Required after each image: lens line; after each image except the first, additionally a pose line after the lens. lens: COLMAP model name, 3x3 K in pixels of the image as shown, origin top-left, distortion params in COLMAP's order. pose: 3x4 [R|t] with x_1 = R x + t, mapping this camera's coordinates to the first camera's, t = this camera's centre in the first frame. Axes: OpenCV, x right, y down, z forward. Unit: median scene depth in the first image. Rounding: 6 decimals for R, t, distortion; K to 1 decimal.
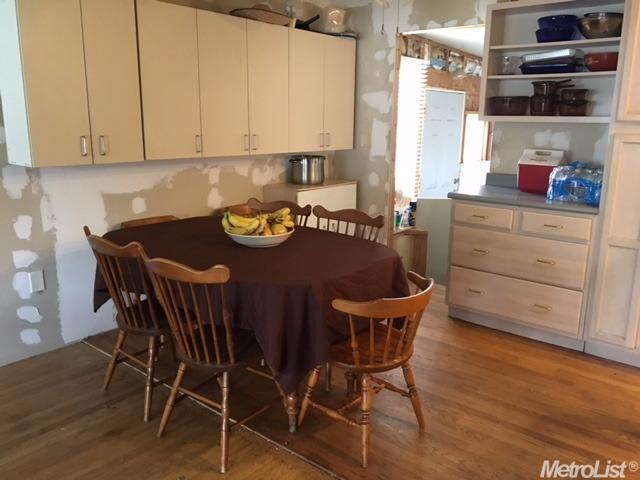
lens RADIAL K [[538.4, 0, 322.1], [0, 538.4, 237.9], [0, 0, 1]] dist [0.096155, -0.139396]
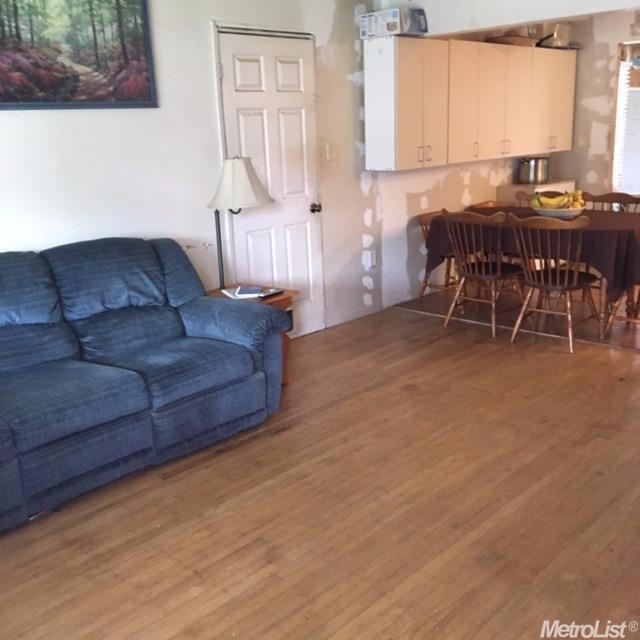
lens RADIAL K [[684.1, 0, 320.0], [0, 684.1, 320.0], [0, 0, 1]] dist [0.005591, -0.040070]
pose [[0.991473, -0.027278, -0.127422, -0.311640], [0.034420, 0.997938, 0.054181, 0.096777], [0.125682, -0.058104, 0.990368, -0.507668]]
